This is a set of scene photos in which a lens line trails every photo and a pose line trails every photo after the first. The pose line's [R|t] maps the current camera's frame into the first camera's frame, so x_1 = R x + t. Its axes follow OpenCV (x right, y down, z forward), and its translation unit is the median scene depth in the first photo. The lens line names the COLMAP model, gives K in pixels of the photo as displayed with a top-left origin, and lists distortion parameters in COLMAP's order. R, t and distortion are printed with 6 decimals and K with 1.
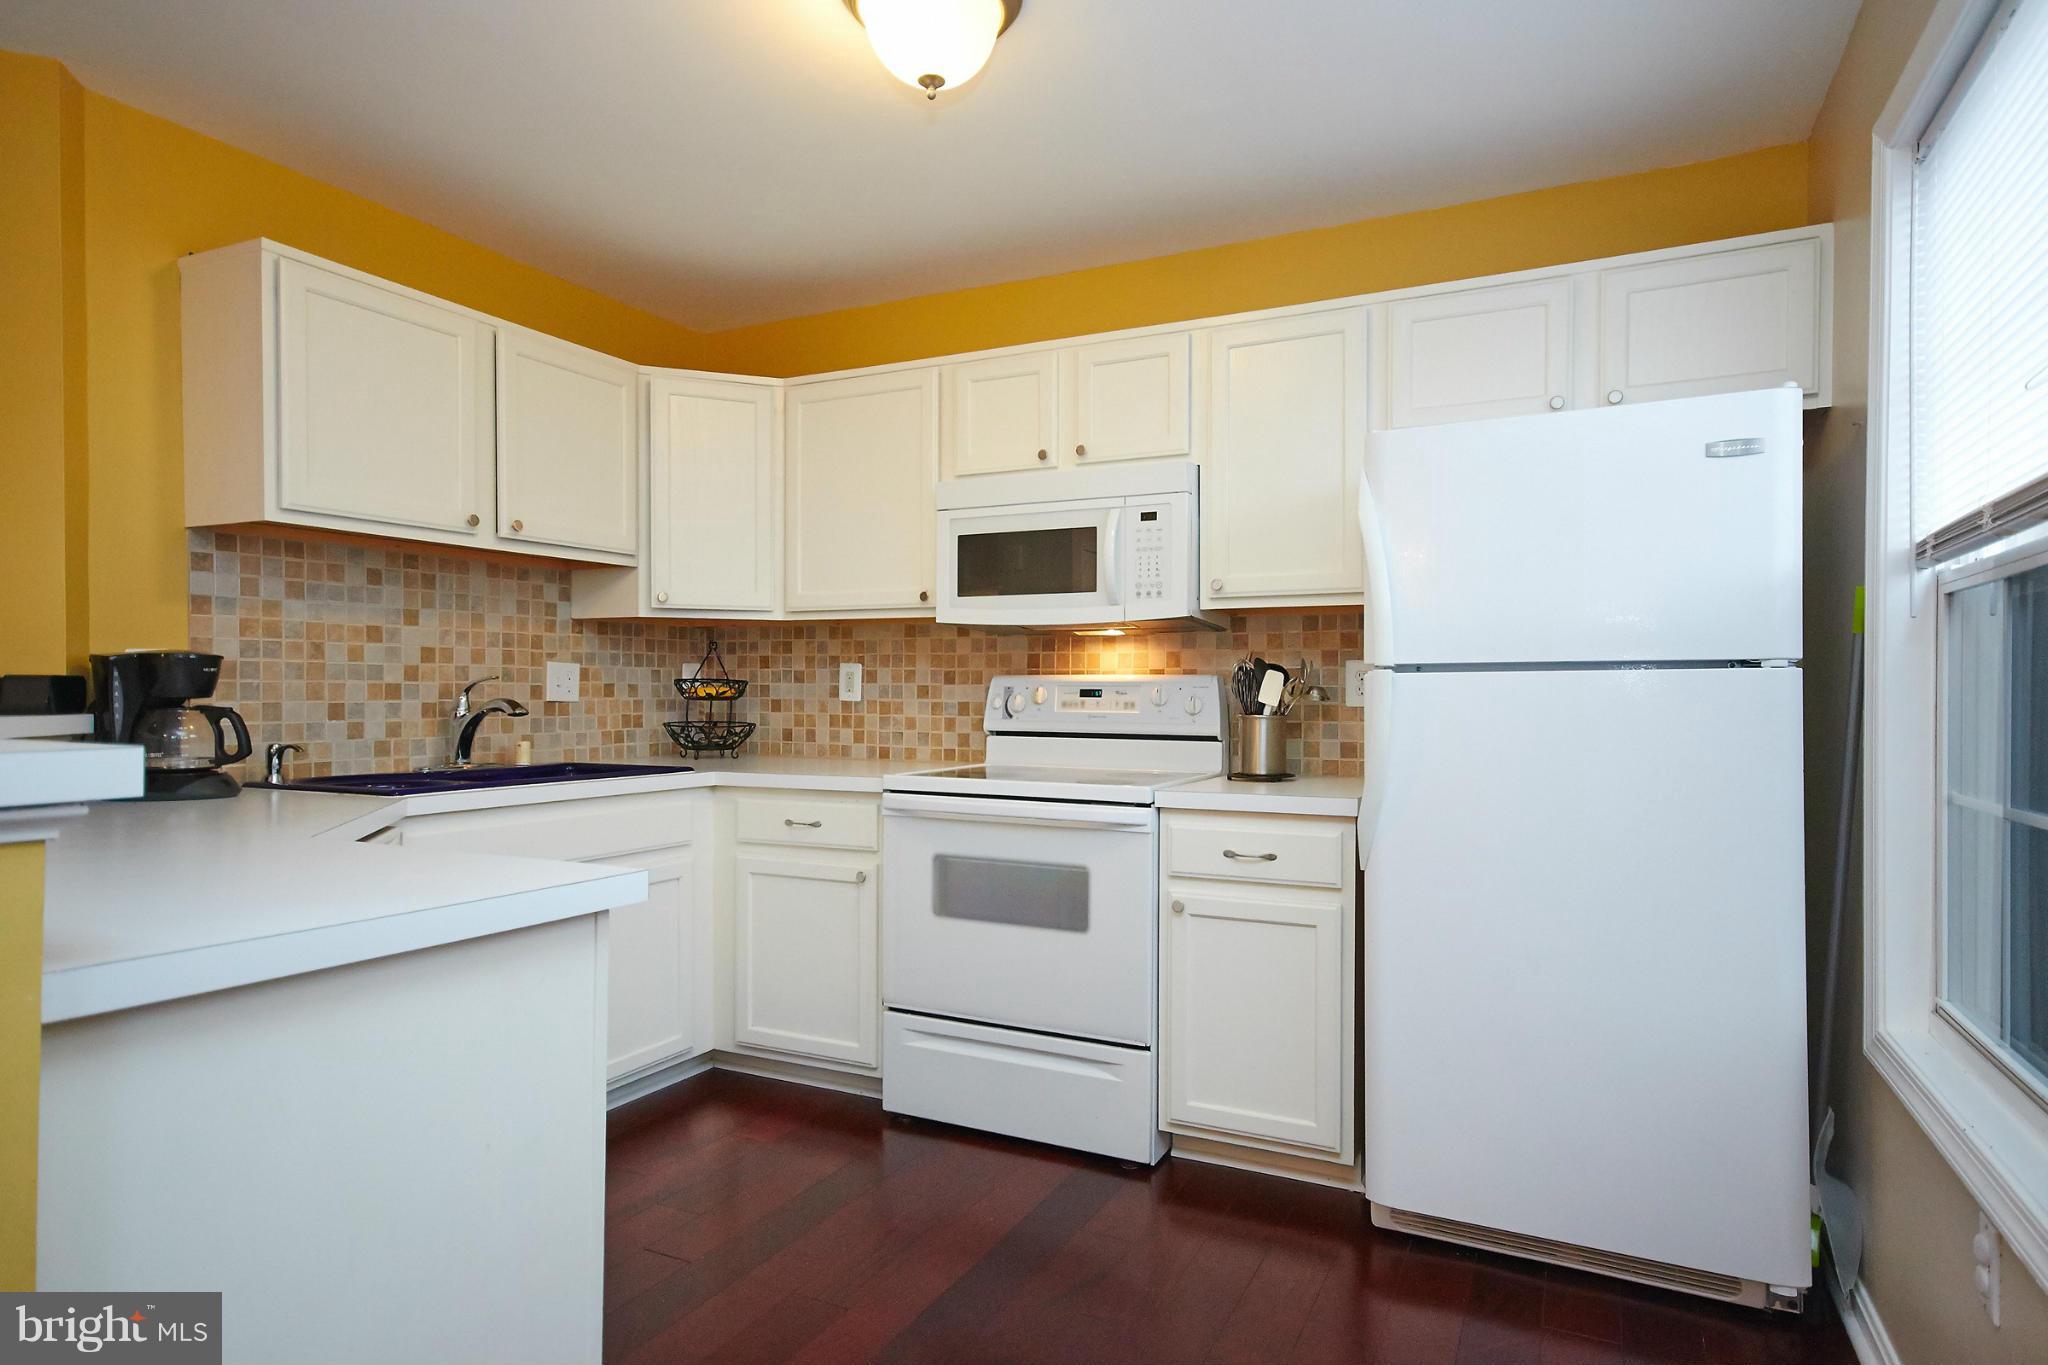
lens RADIAL K [[1117.8, 0, 1036.6], [0, 1117.8, 691.8], [0, 0, 1]] dist [-0.000927, 0.011137]
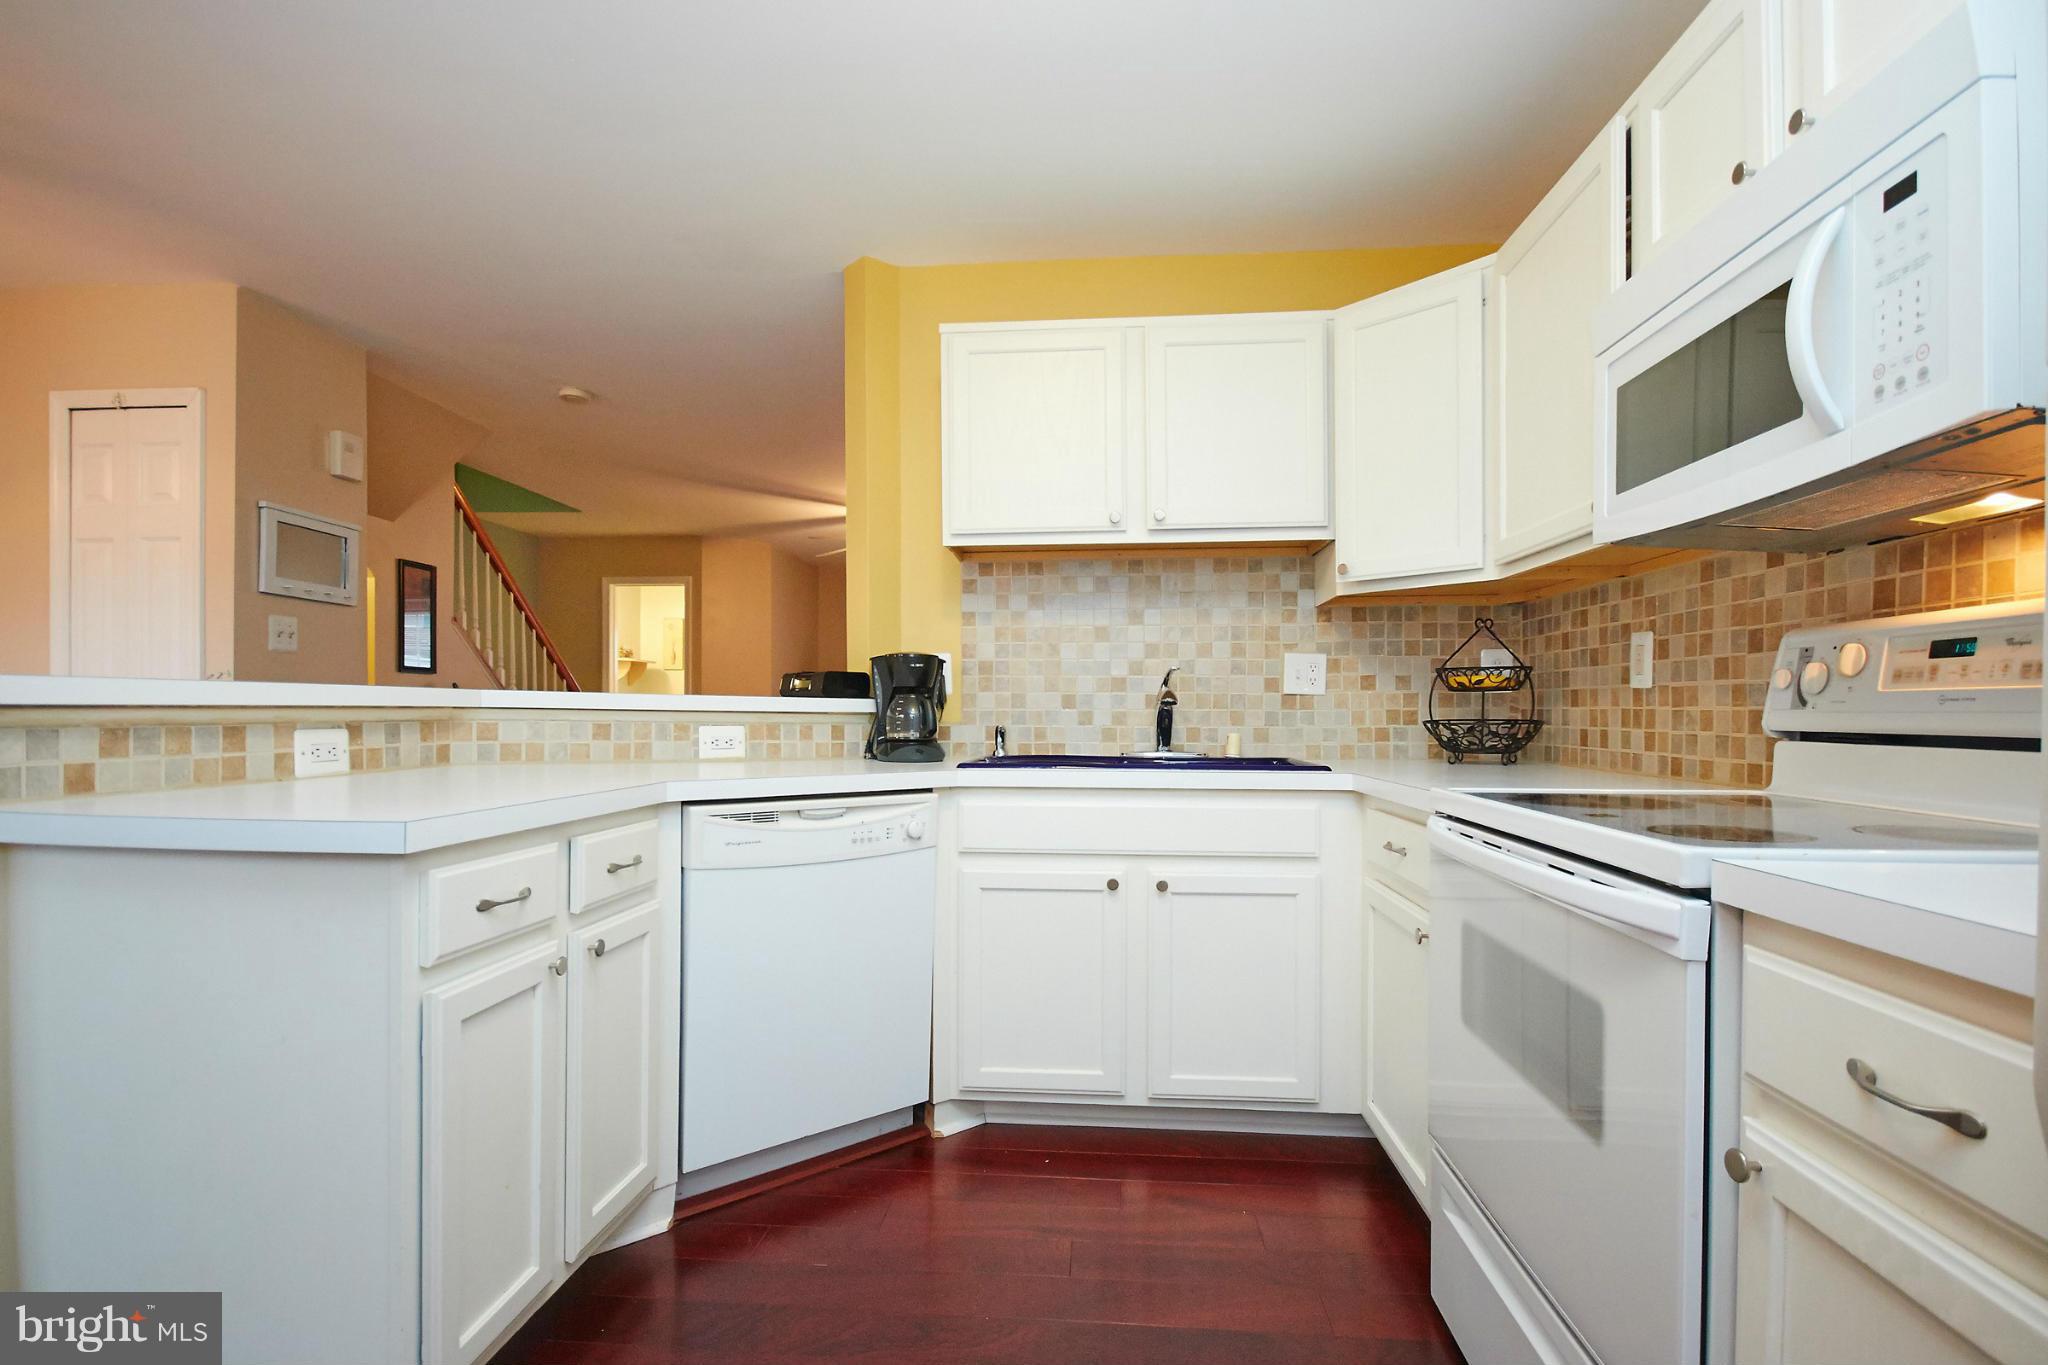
lens RADIAL K [[971.9, 0, 1039.8], [0, 971.9, 718.9], [0, 0, 1]] dist [0.005261, 0.000761]
pose [[0.374824, 0.003068, -0.927091, 0.295815], [-0.000975, 0.999995, 0.002915, 0.031158], [0.927095, -0.000189, 0.374826, 0.549779]]
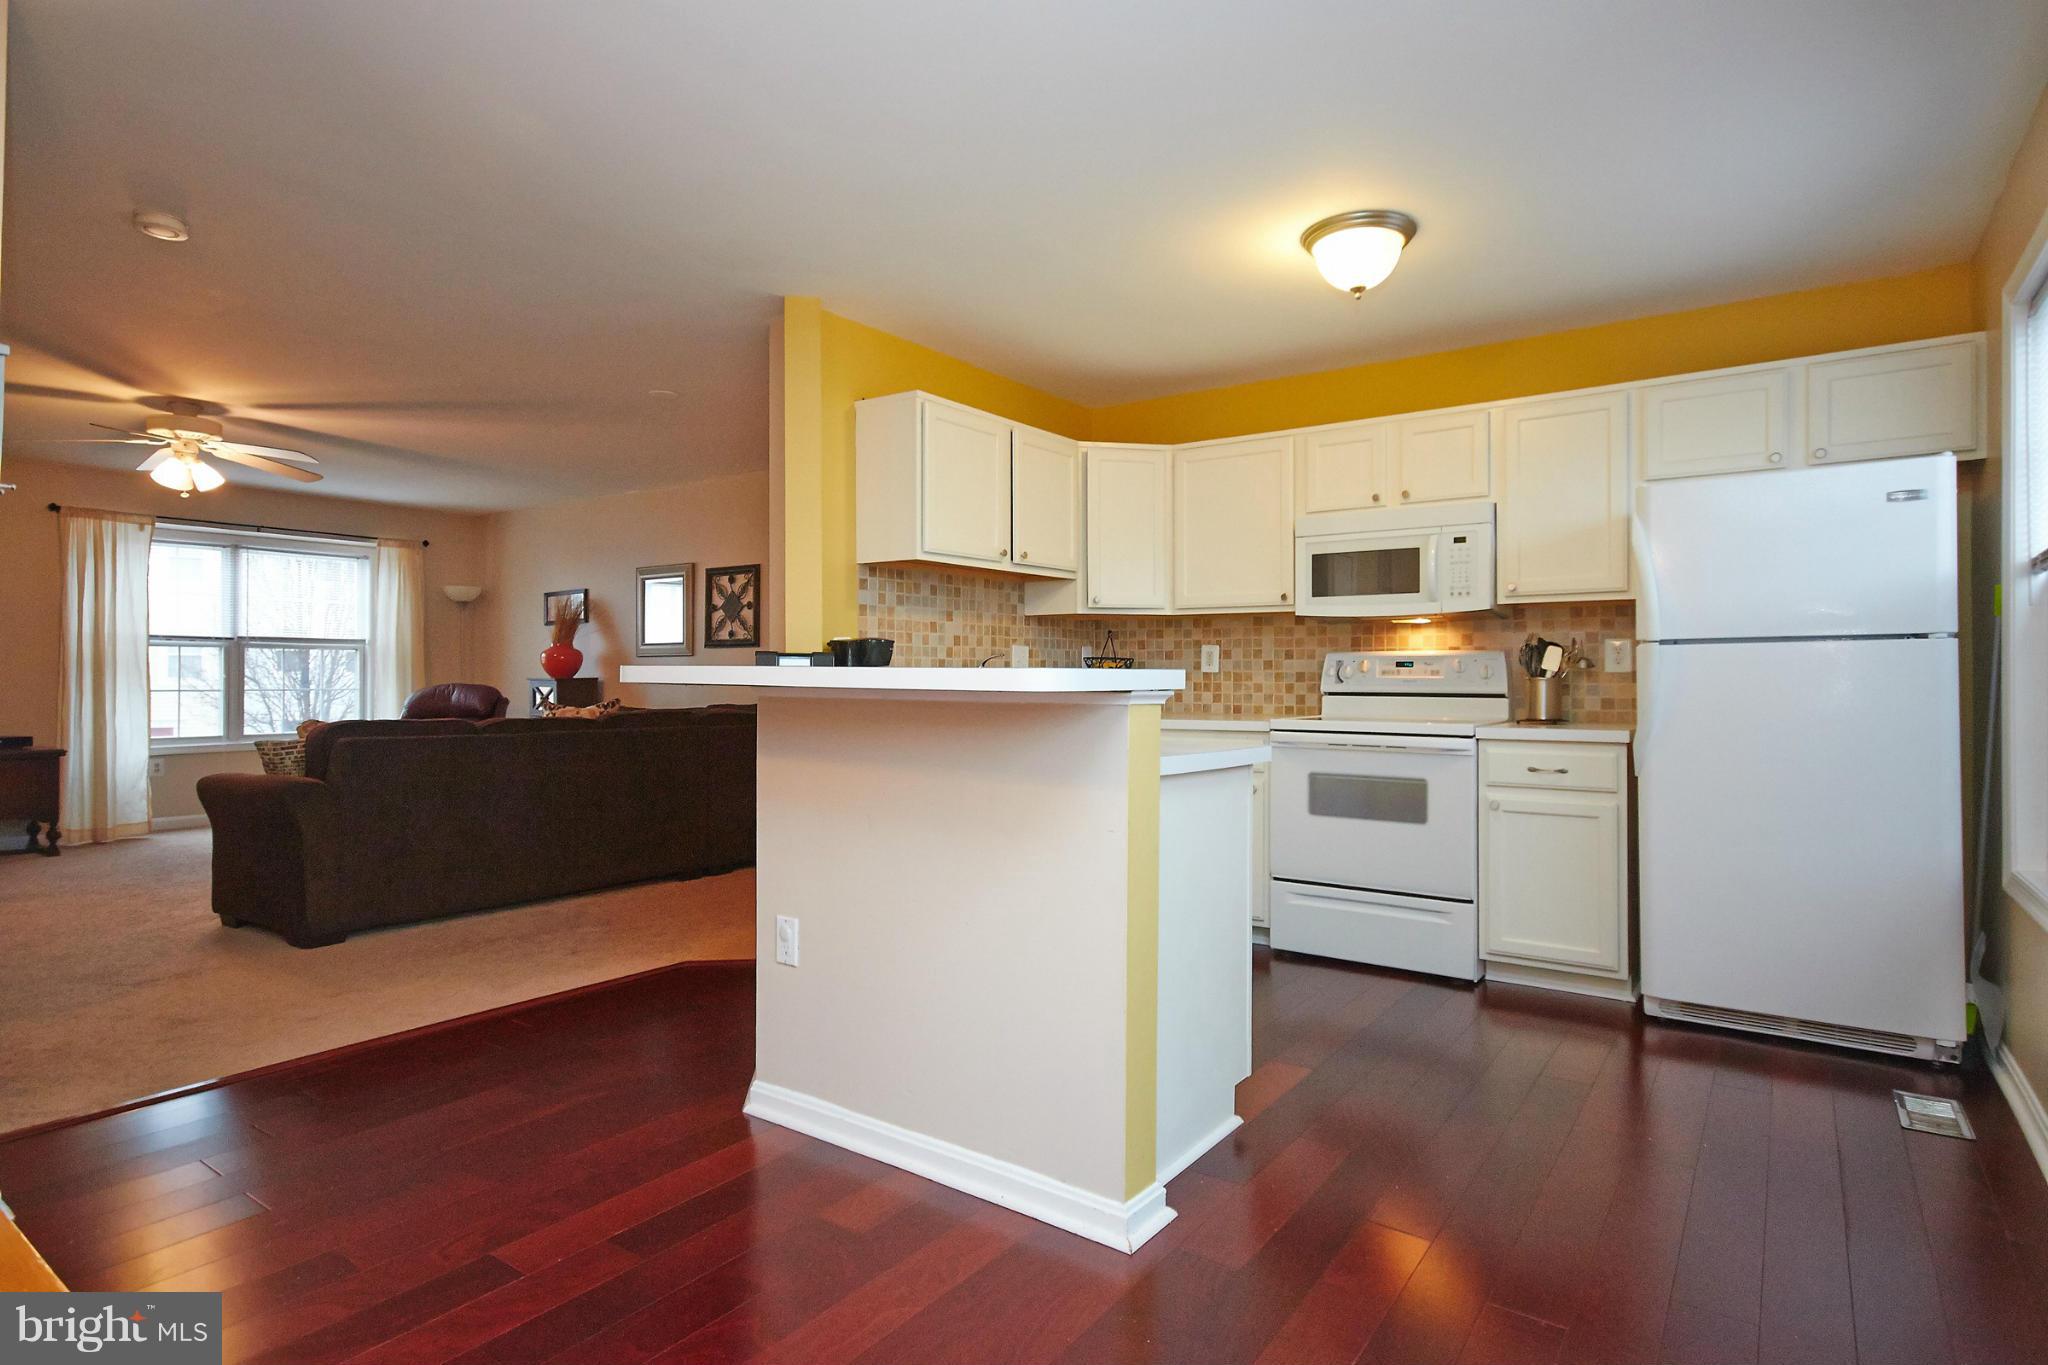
lens RADIAL K [[1063.8, 0, 1033.7], [0, 1063.8, 670.3], [0, 0, 1]] dist [0.015761, -0.003511]
pose [[0.987419, -0.003747, -0.158079, -0.214240], [0.002361, 0.999957, -0.008953, 0.021018], [0.158106, 0.008467, 0.987386, -0.420218]]
